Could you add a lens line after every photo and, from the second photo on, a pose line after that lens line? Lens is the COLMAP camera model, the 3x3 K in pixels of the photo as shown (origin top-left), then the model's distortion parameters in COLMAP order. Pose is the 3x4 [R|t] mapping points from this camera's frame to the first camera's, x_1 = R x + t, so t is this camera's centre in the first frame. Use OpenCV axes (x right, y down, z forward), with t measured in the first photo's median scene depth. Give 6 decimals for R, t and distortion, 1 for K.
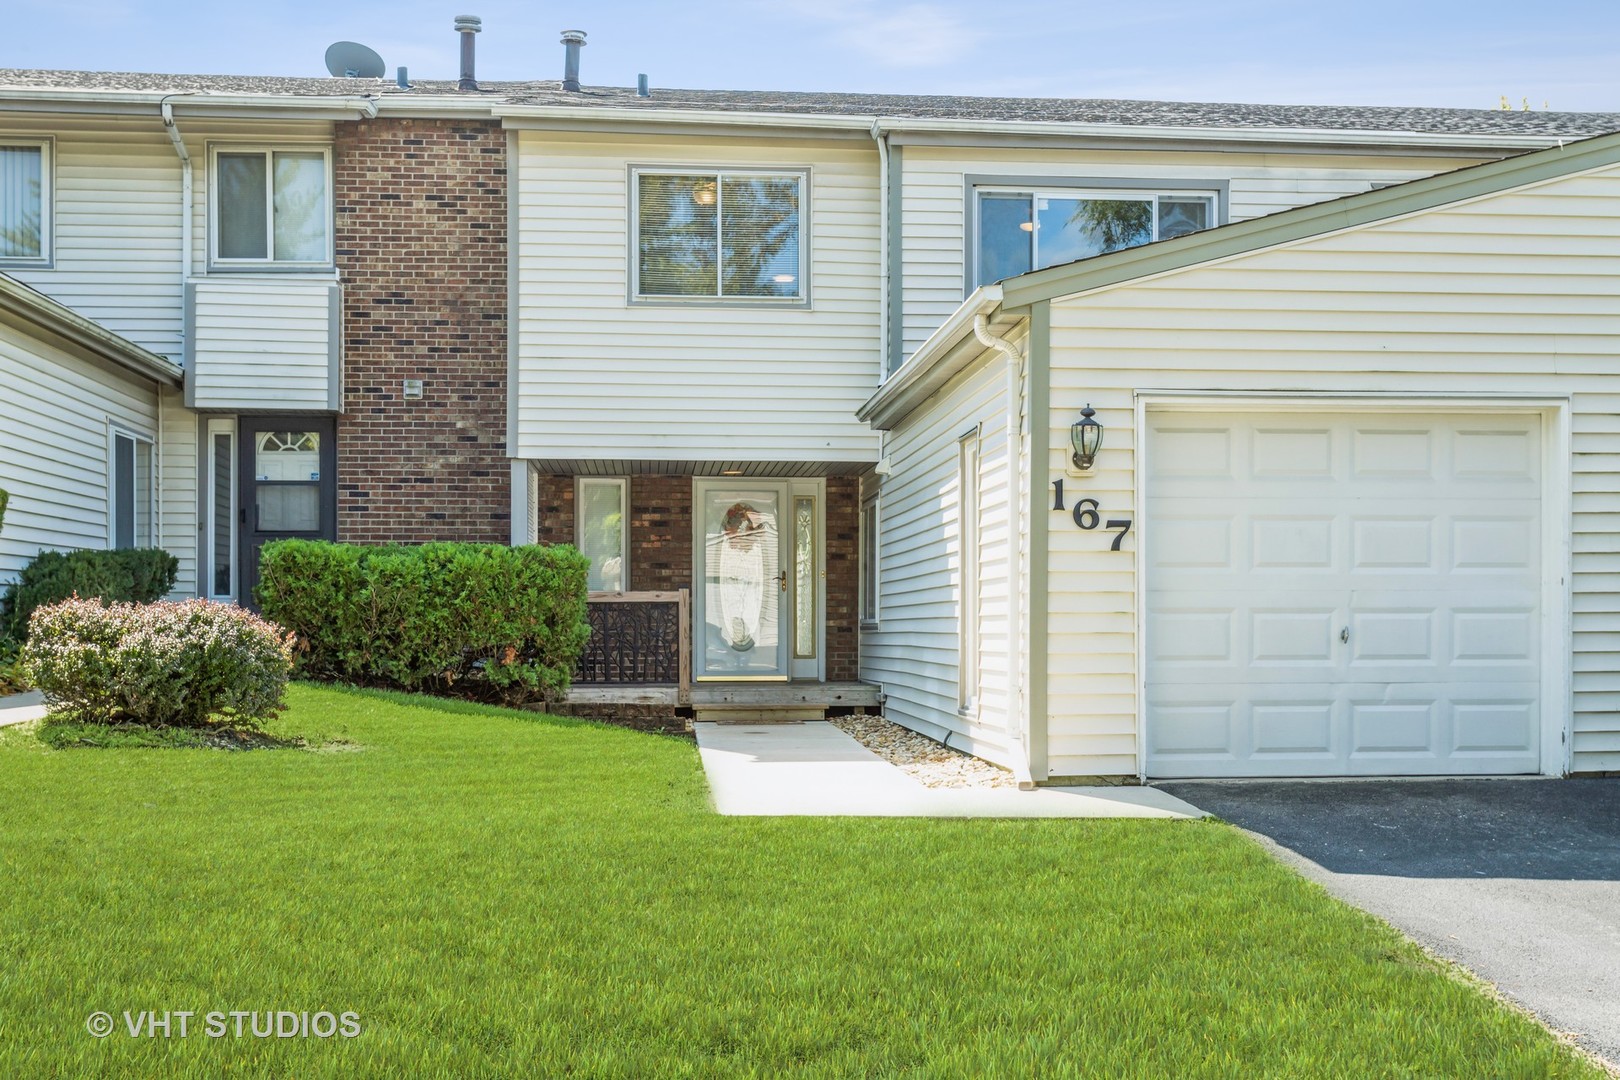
lens RADIAL K [[1859.2, 0, 810.0], [0, 1859.2, 540.0], [0, 0, 1]] dist [0.002601, 0.005849]
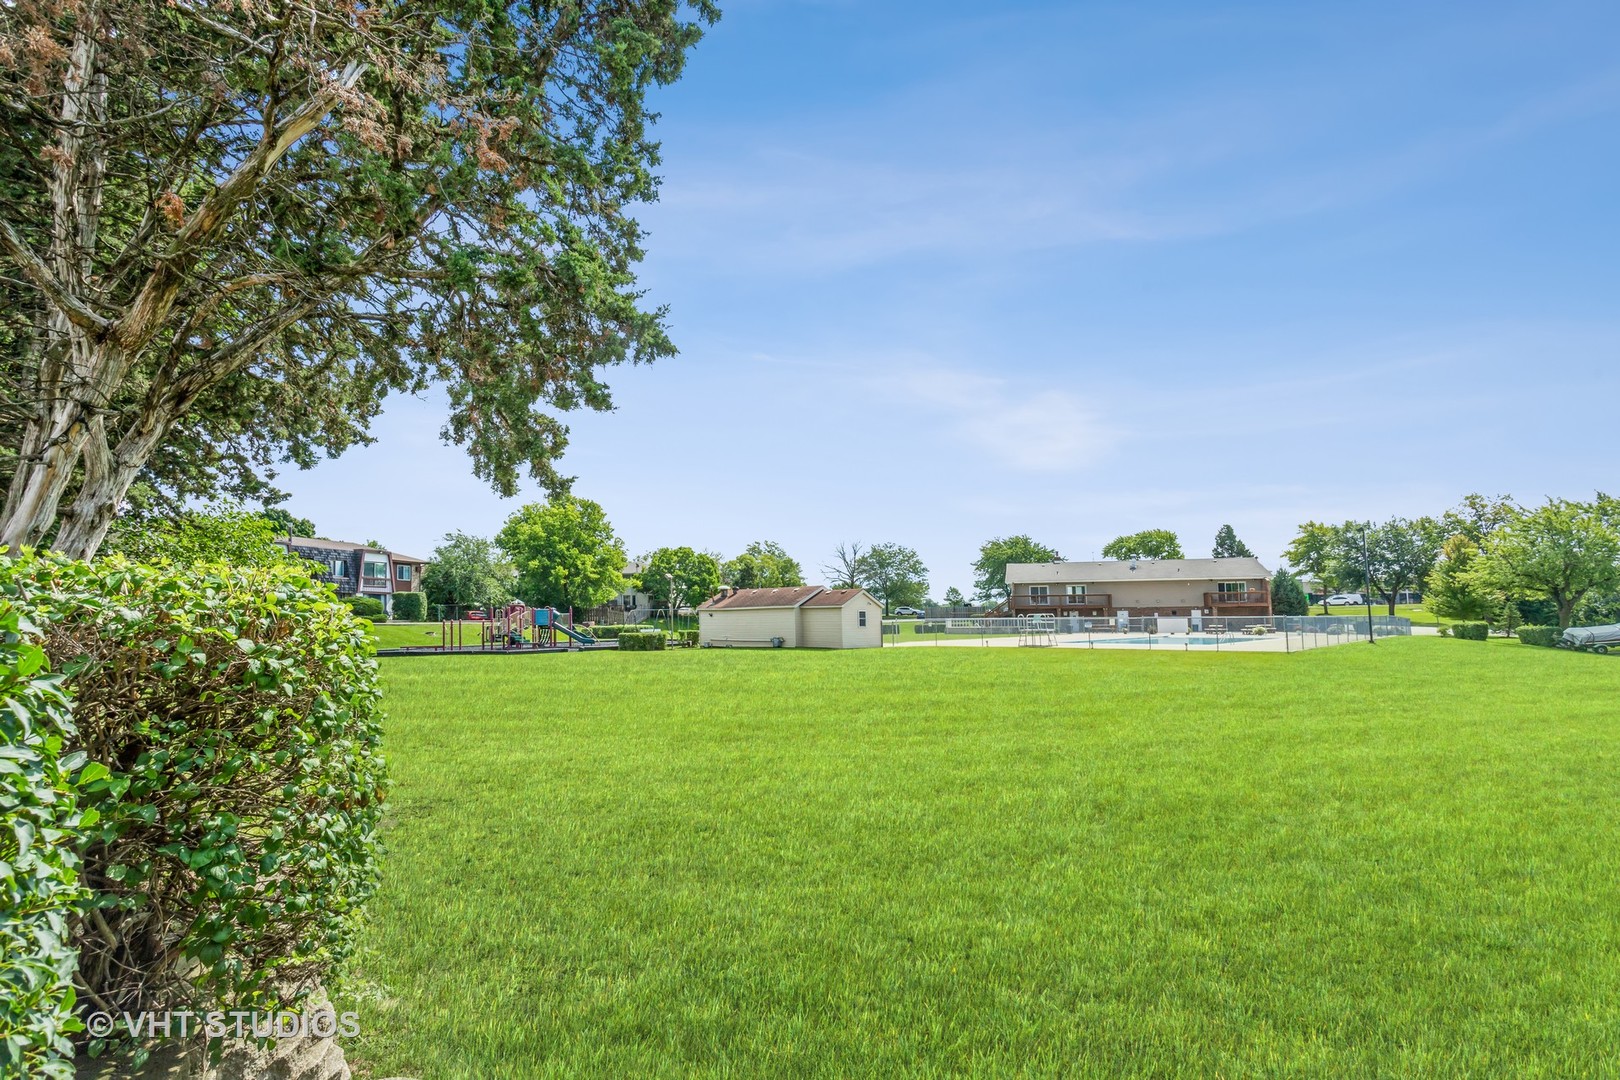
lens RADIAL K [[768.5, 0, 811.5], [0, 768.5, 572.0], [0, 0, 1]] dist [0.001146, -0.000201]
pose [[0.999254, 0.035531, 0.015101, -0.004292], [-0.038578, 0.903815, 0.426181, -0.111321], [0.001494, -0.426446, 0.904512, 0.728606]]
